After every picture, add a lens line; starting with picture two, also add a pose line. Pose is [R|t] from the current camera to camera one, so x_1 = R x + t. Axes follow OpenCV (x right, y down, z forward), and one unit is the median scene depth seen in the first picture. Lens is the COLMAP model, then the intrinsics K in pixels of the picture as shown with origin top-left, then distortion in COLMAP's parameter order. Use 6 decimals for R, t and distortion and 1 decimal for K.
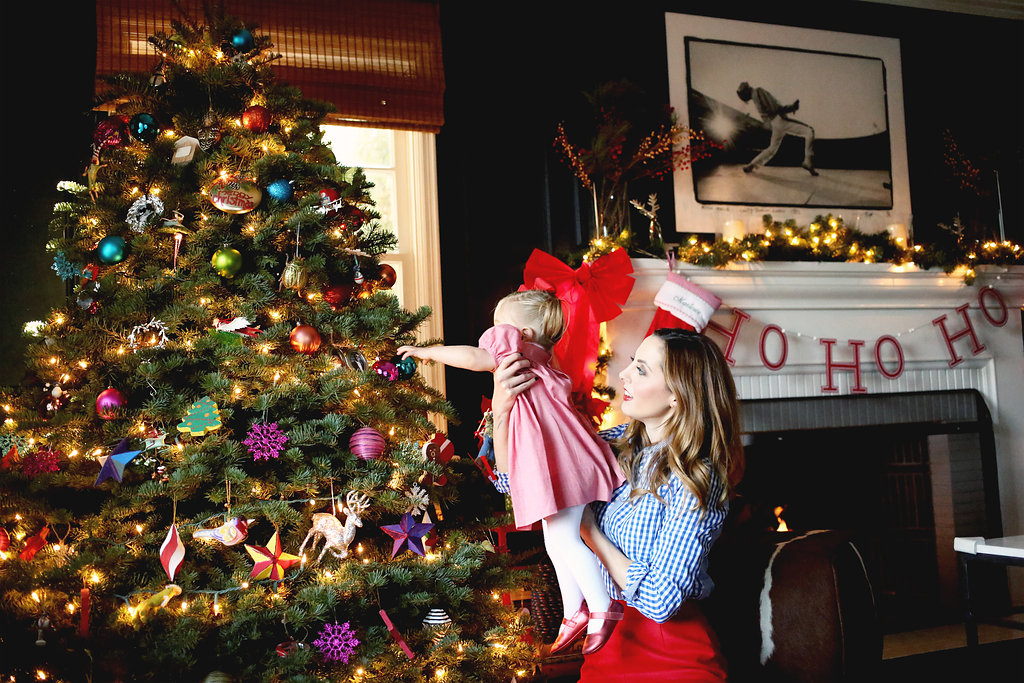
lens RADIAL K [[1125.2, 0, 512.0], [0, 1125.2, 341.5], [0, 0, 1]] dist [-0.046939, 0.059016]
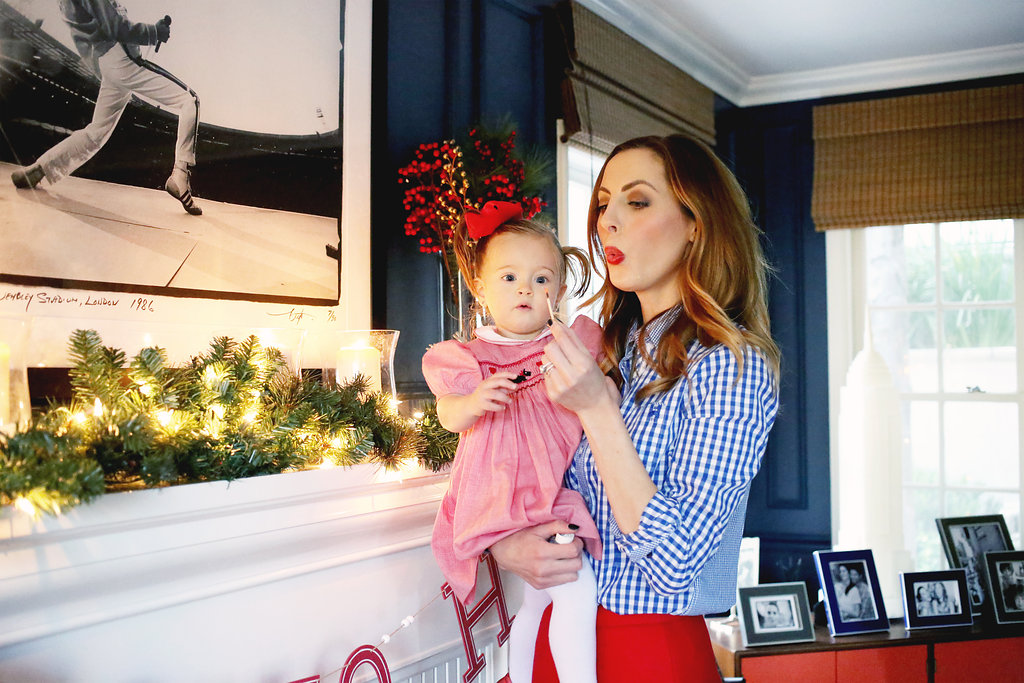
lens RADIAL K [[1158.9, 0, 512.0], [0, 1158.9, 341.5], [0, 0, 1]] dist [-0.043567, 0.031776]
pose [[0.770906, 0.058132, 0.634291, 0.119776], [-0.073611, 0.997285, -0.001934, -0.132958], [-0.632681, -0.045200, 0.773092, 0.730329]]
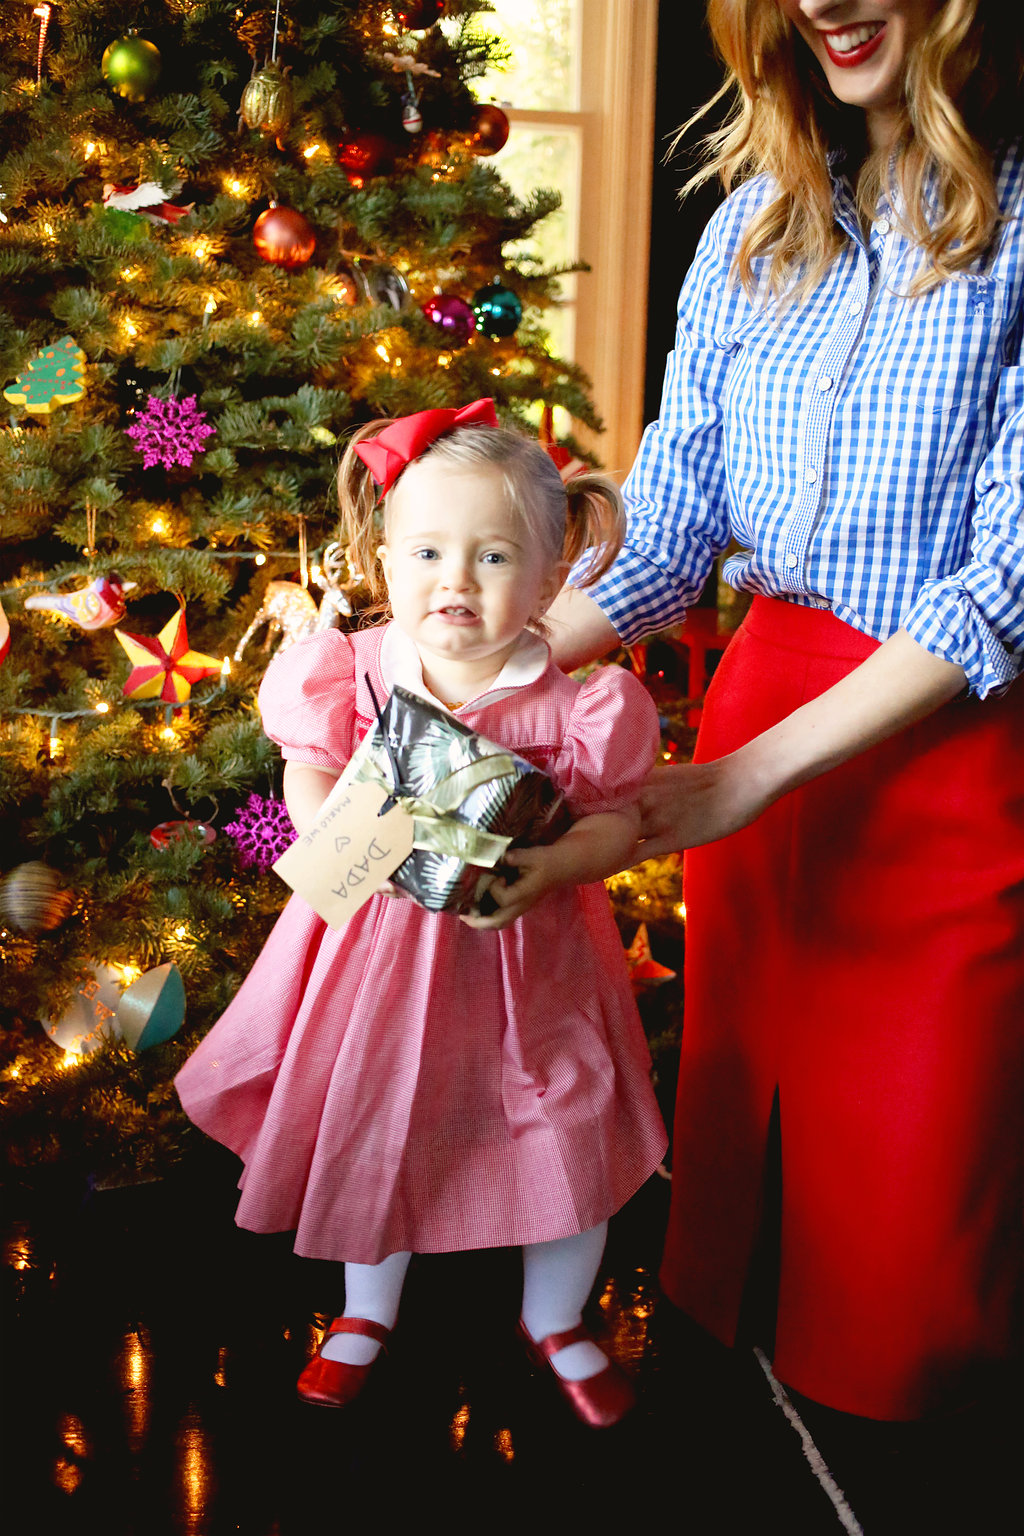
lens RADIAL K [[1687.8, 0, 512.0], [0, 1687.8, 768.0], [0, 0, 1]] dist [-0.046939, 0.059016]
pose [[0.973872, 0.109312, -0.199058, 0.063418], [-0.056414, 0.965505, 0.254201, 0.021301], [0.219978, -0.236330, 0.946445, 0.177921]]
